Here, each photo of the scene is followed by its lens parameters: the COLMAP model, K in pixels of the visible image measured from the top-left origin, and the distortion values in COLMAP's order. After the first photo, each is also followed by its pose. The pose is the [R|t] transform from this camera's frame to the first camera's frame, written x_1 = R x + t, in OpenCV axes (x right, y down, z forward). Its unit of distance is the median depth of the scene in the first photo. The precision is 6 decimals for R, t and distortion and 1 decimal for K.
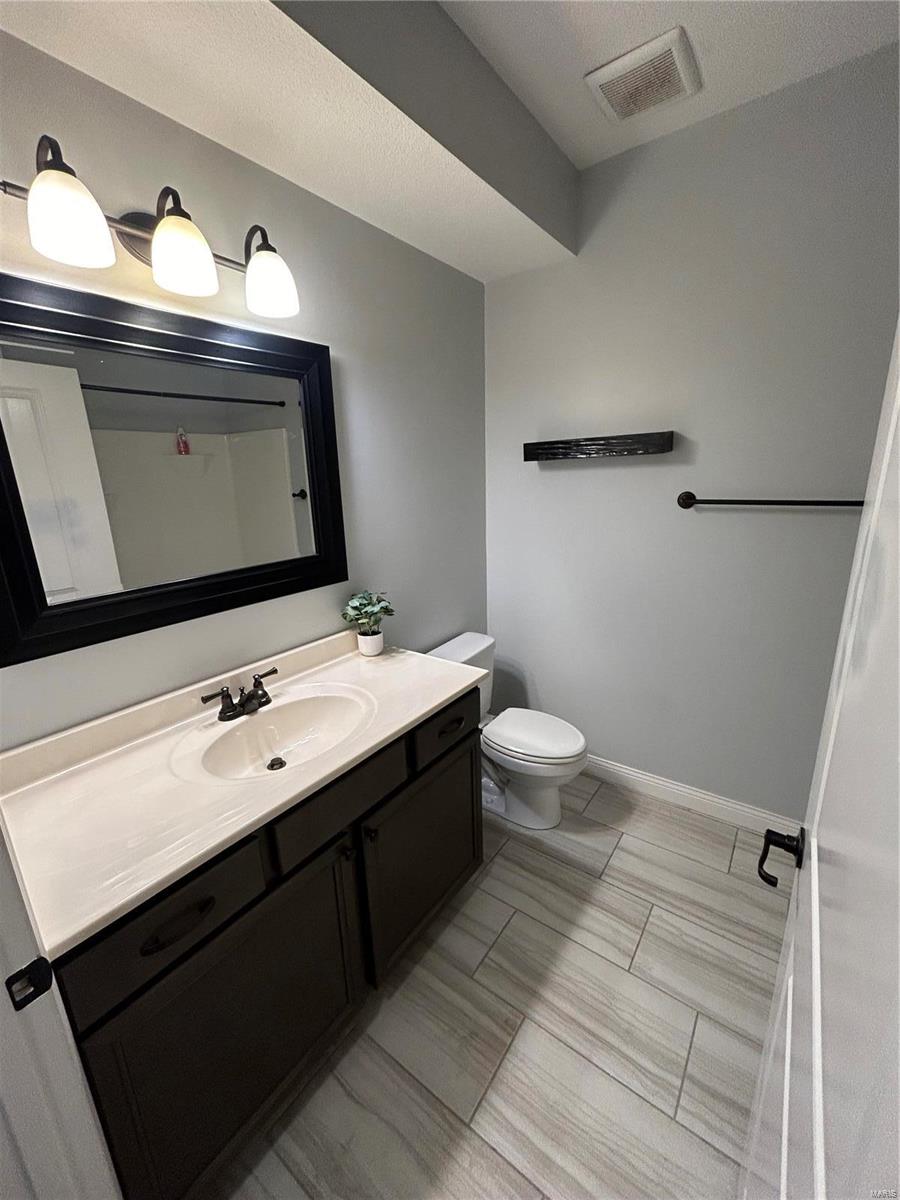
lens RADIAL K [[482.6, 0, 459.2], [0, 482.6, 597.5], [0, 0, 1]] dist [0.000580, -0.000589]
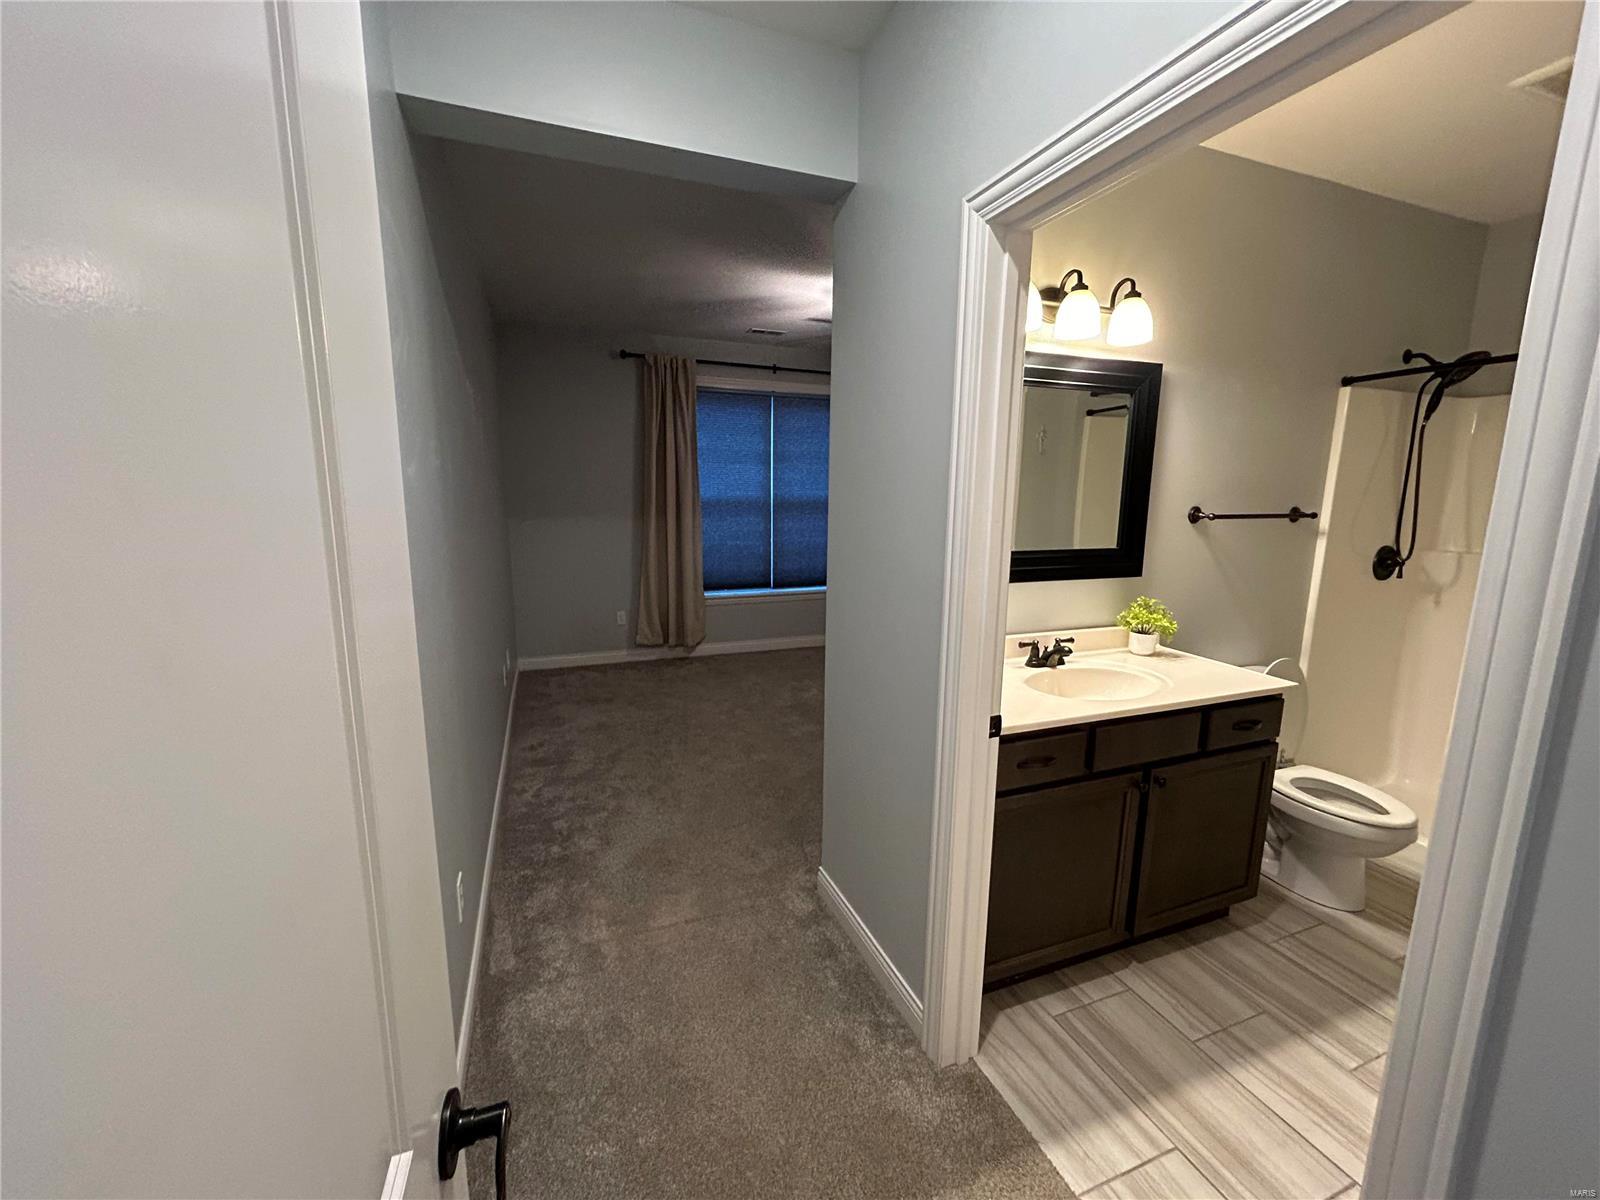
lens RADIAL K [[643.5, 0, 799.1], [0, 643.5, 595.8], [0, 0, 1]] dist [0.000580, -0.000589]
pose [[0.828420, 0.124660, -0.546059, -0.100027], [-0.173303, 0.984125, -0.038251, 0.235565], [0.532622, 0.126321, 0.836873, -0.698521]]
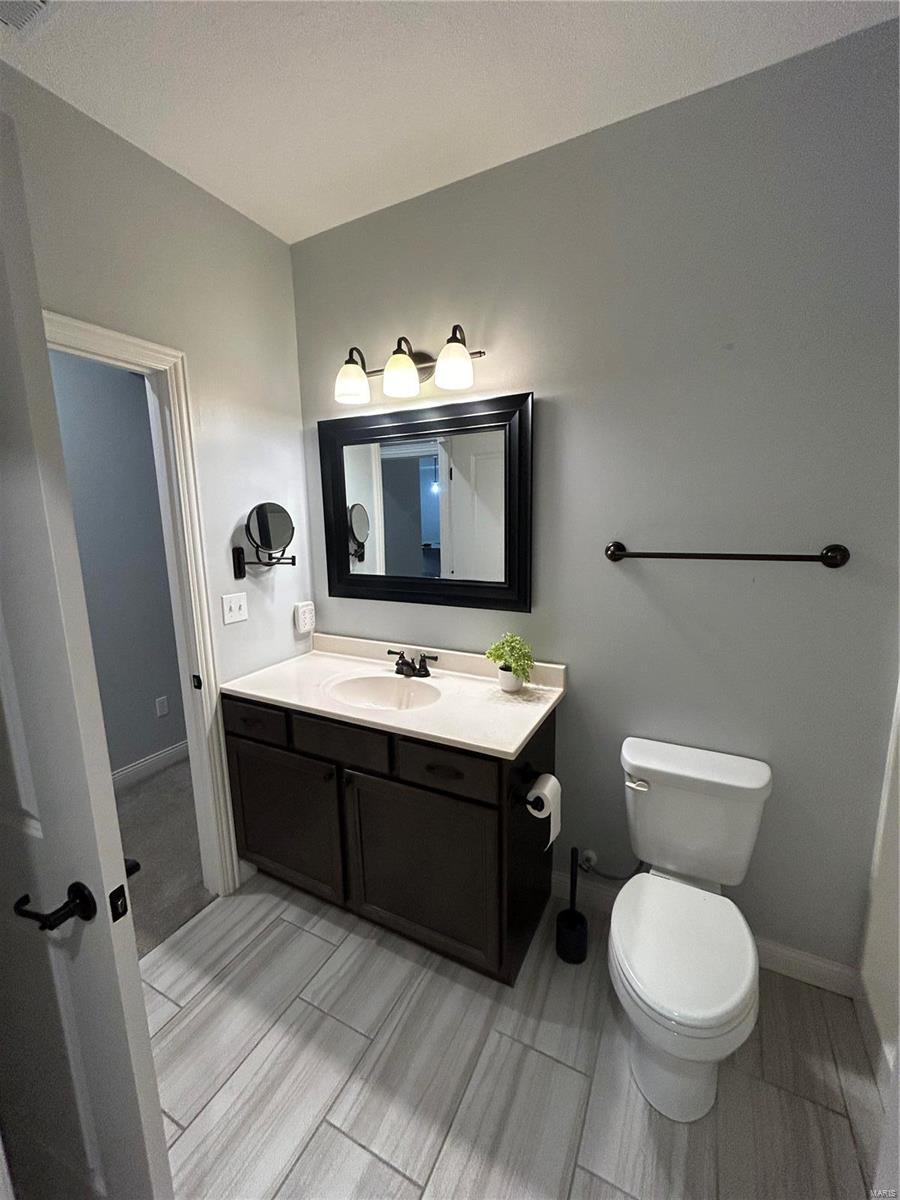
lens RADIAL K [[482.6, 0, 455.3], [0, 482.6, 598.9], [0, 0, 1]] dist [0.000580, -0.000589]
pose [[0.136187, 0.187310, -0.972814, 0.931440], [-0.244792, 0.957877, 0.150165, -0.227059], [0.959964, 0.217686, 0.176303, 0.841614]]
